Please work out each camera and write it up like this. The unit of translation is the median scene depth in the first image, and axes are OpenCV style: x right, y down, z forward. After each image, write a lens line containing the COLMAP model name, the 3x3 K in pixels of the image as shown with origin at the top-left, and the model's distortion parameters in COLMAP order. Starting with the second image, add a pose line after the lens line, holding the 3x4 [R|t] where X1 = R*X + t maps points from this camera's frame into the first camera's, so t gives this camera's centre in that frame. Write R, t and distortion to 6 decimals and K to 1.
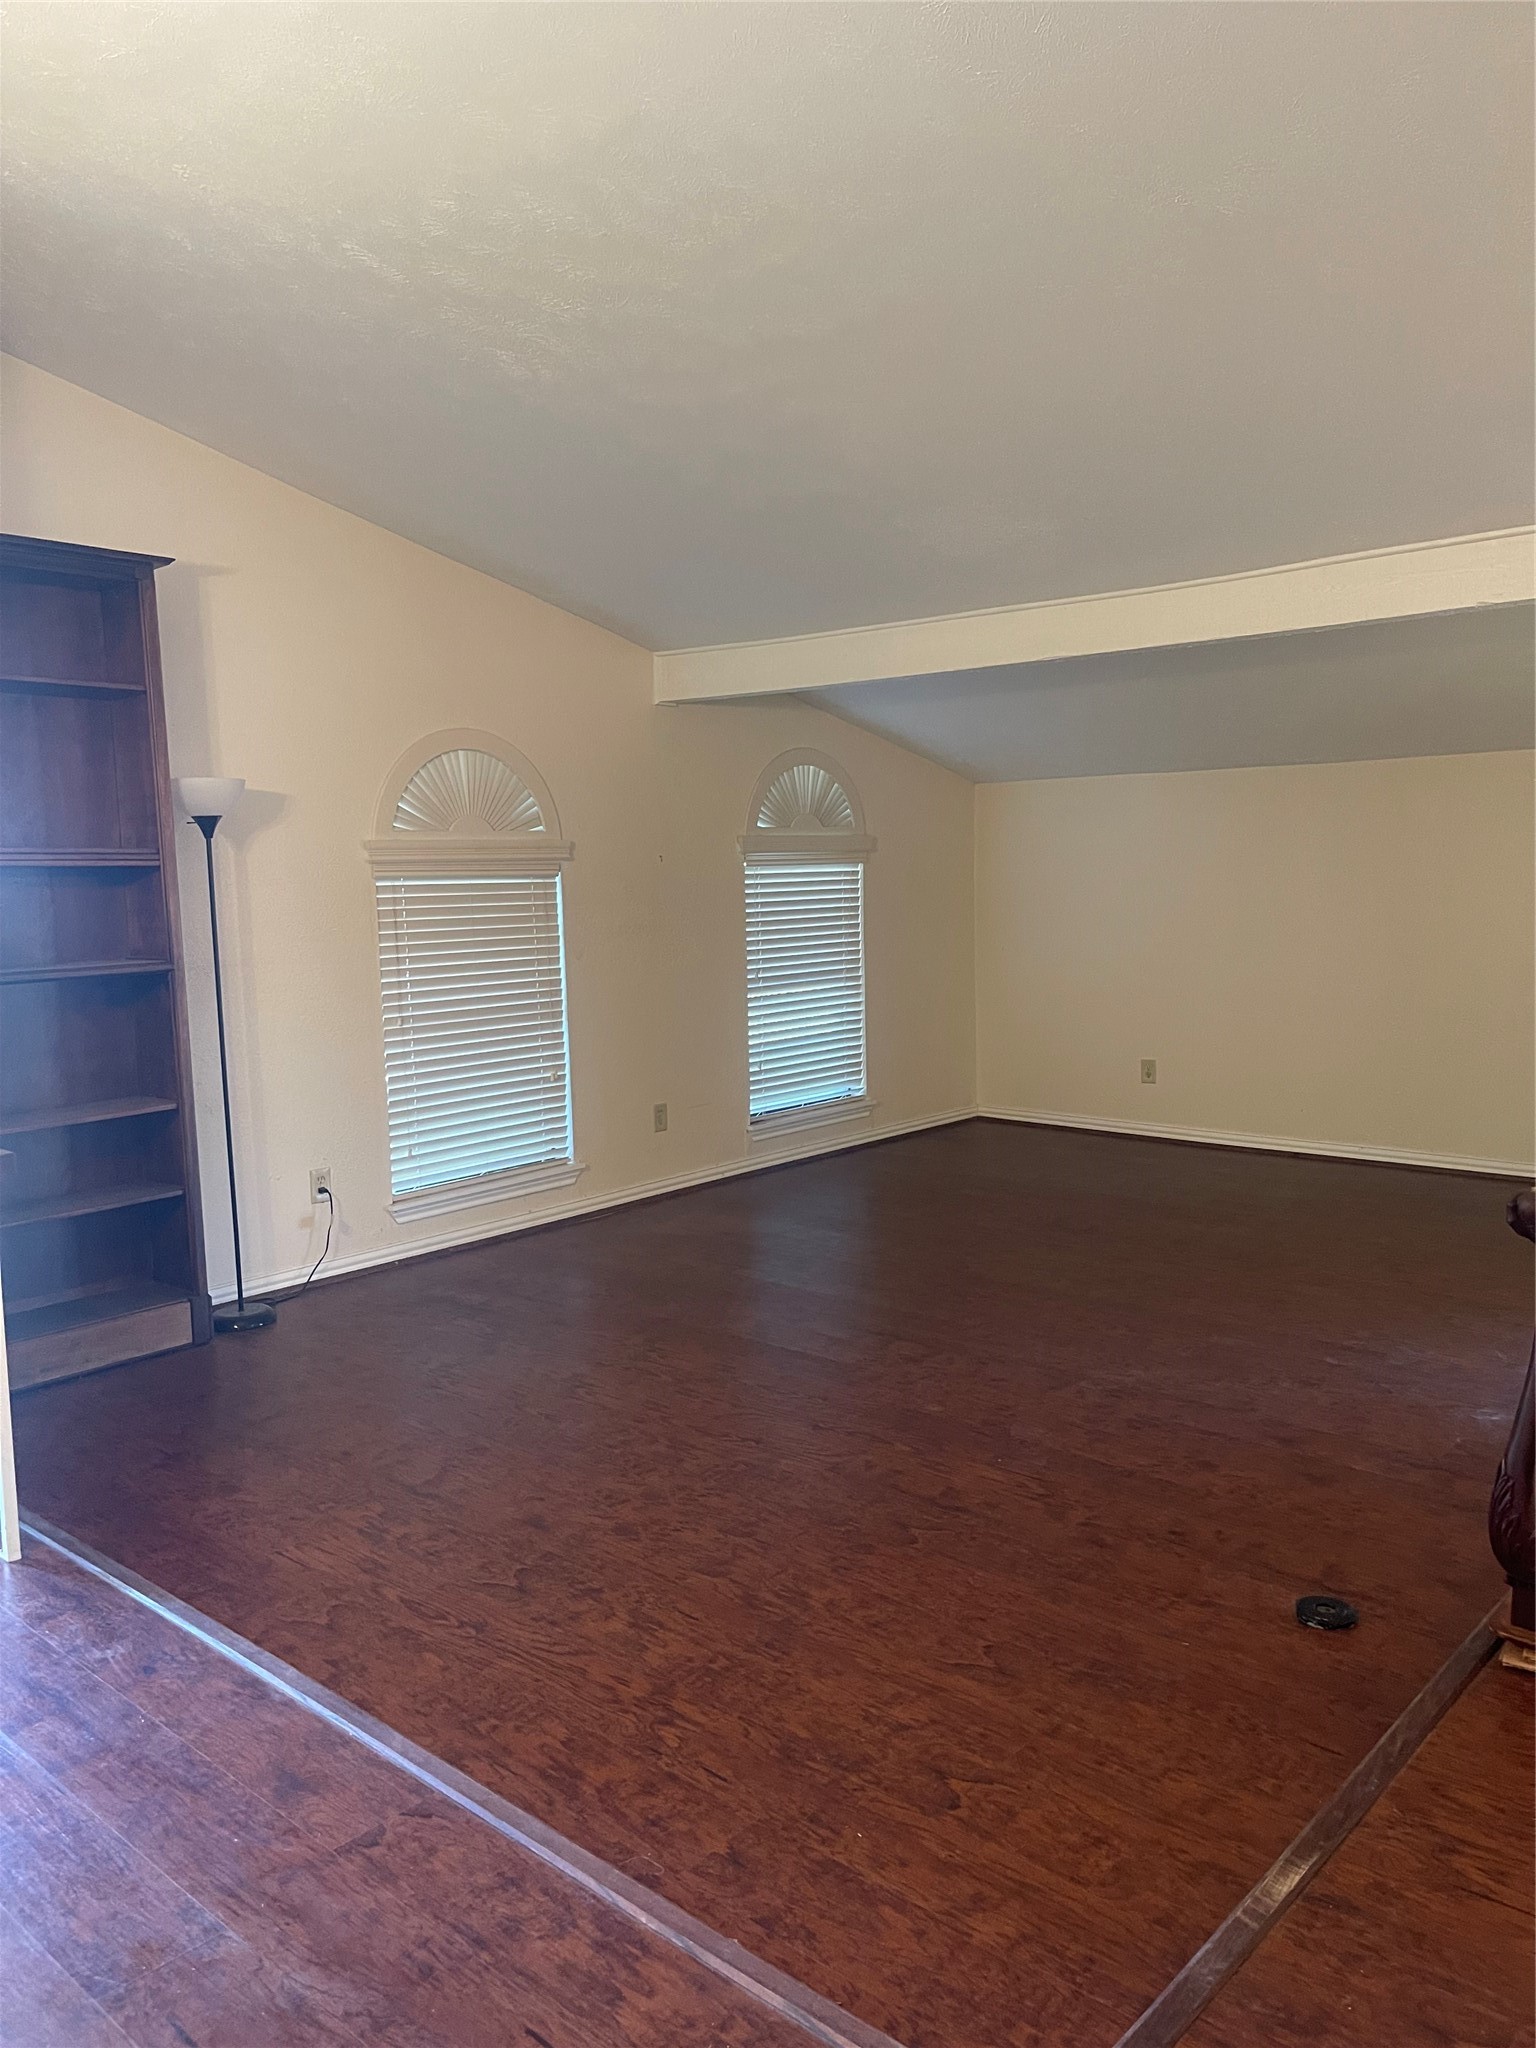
lens RADIAL K [[1565.5, 0, 761.1], [0, 1565.5, 1011.2], [0, 0, 1]] dist [0.067344, -0.075462]
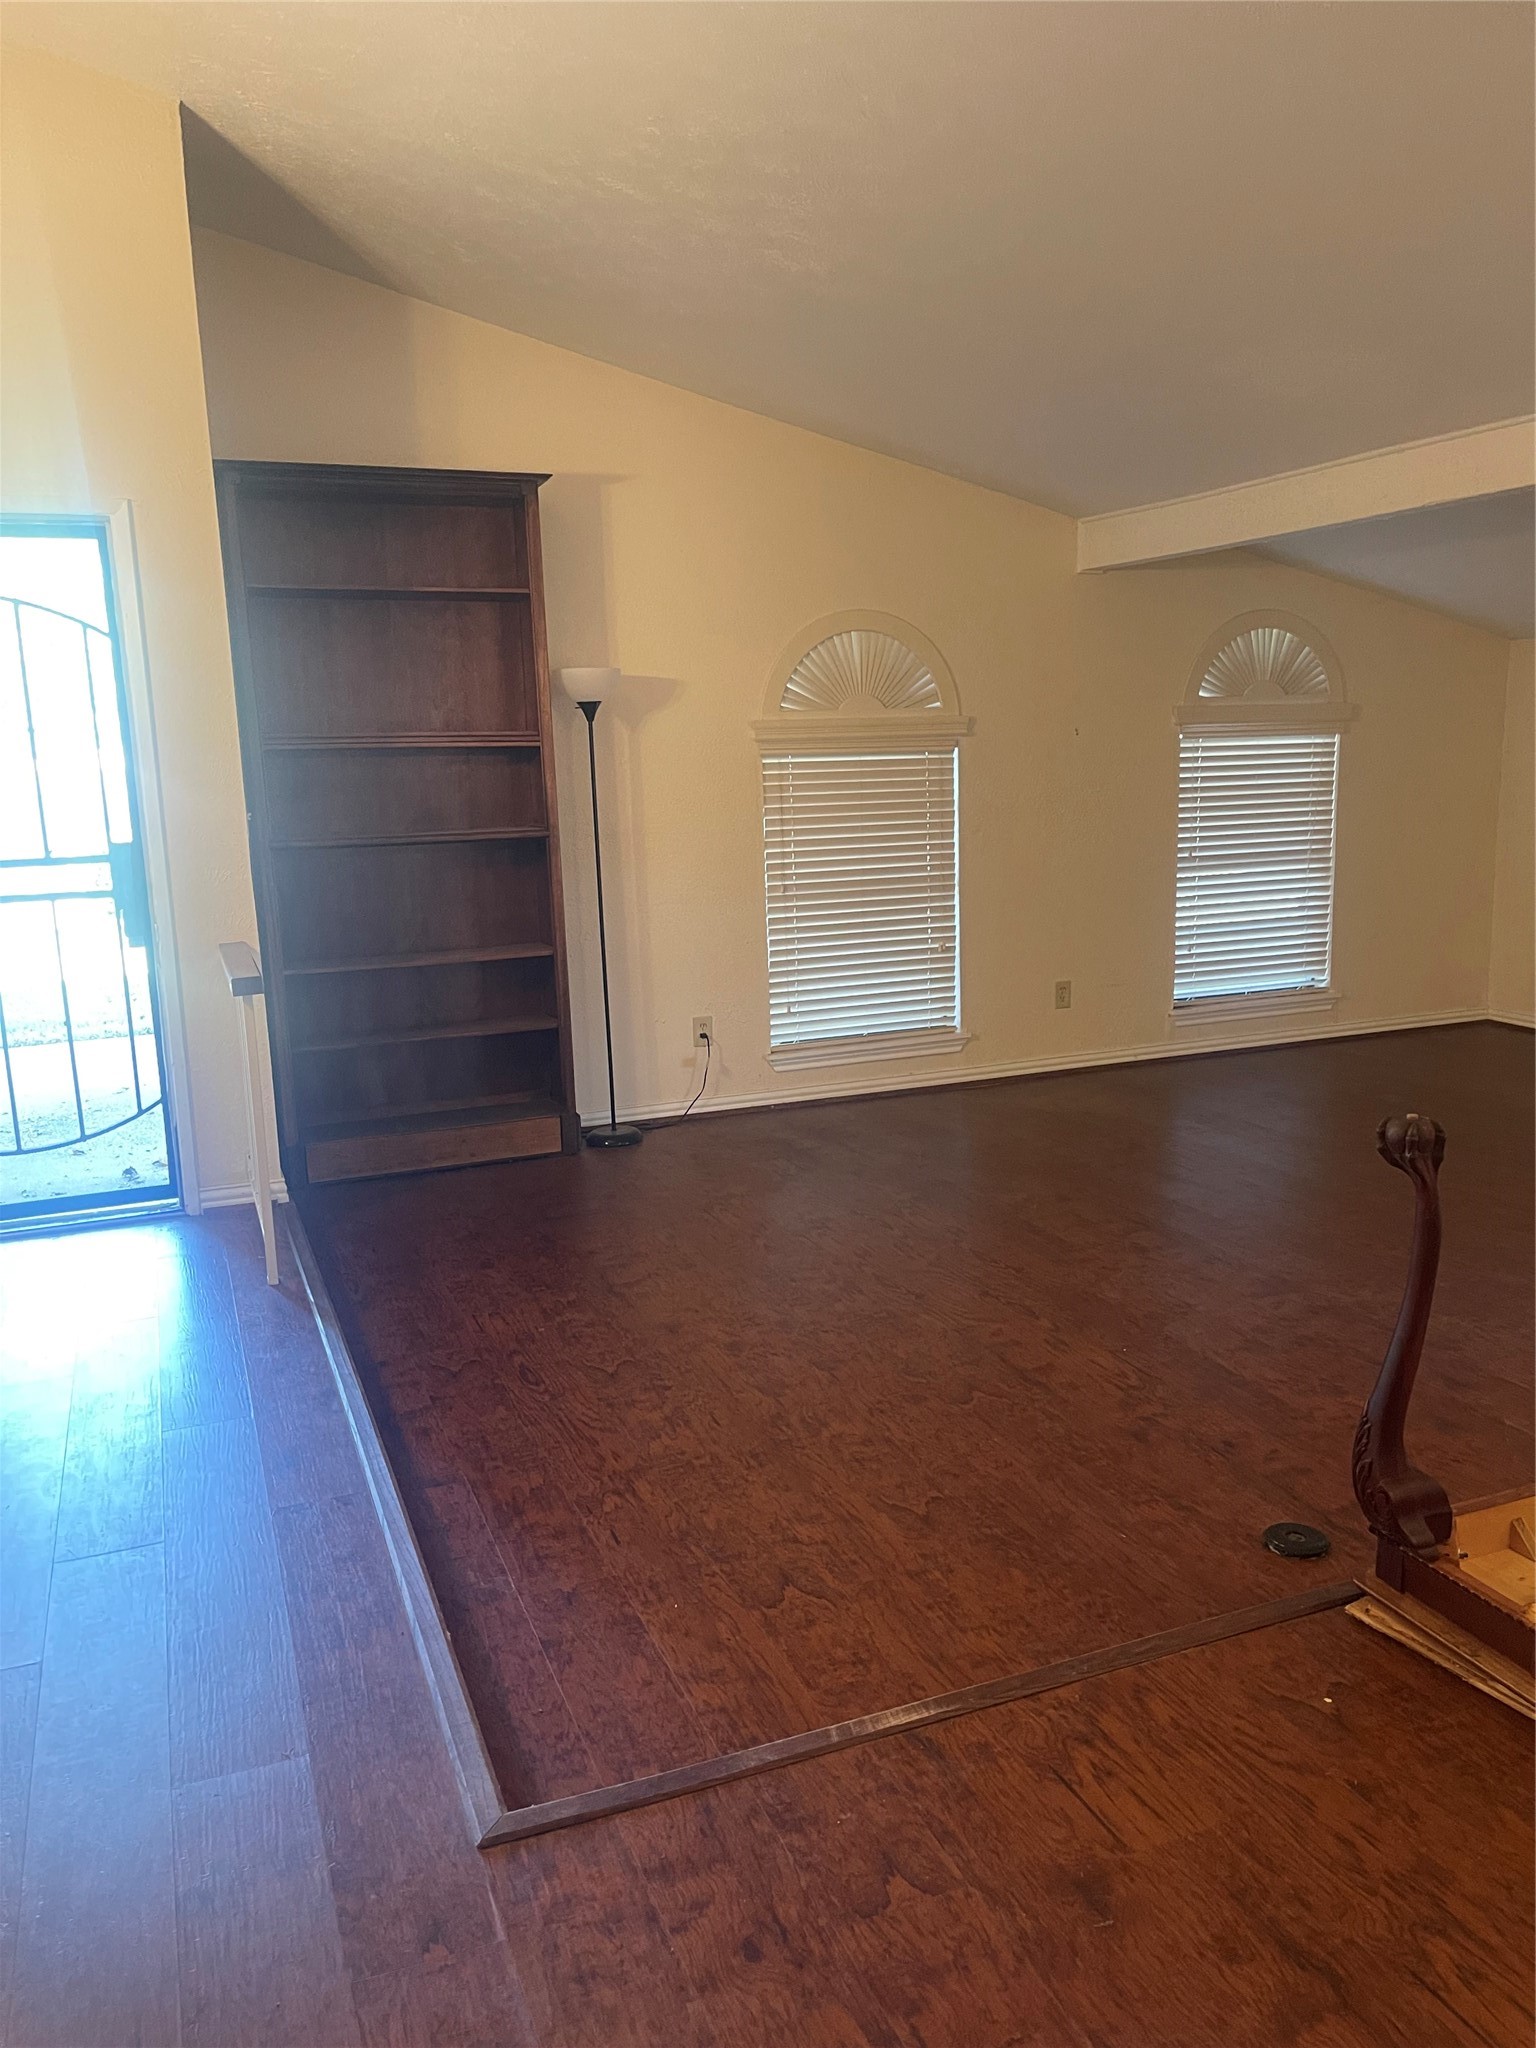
lens RADIAL K [[1565.5, 0, 764.5], [0, 1565.5, 1040.9], [0, 0, 1]] dist [0.067344, -0.075462]
pose [[0.893389, 0.080186, -0.442070, 0.248751], [-0.035021, 0.993379, 0.109413, -0.007193], [0.447916, -0.082266, 0.890283, 0.016627]]
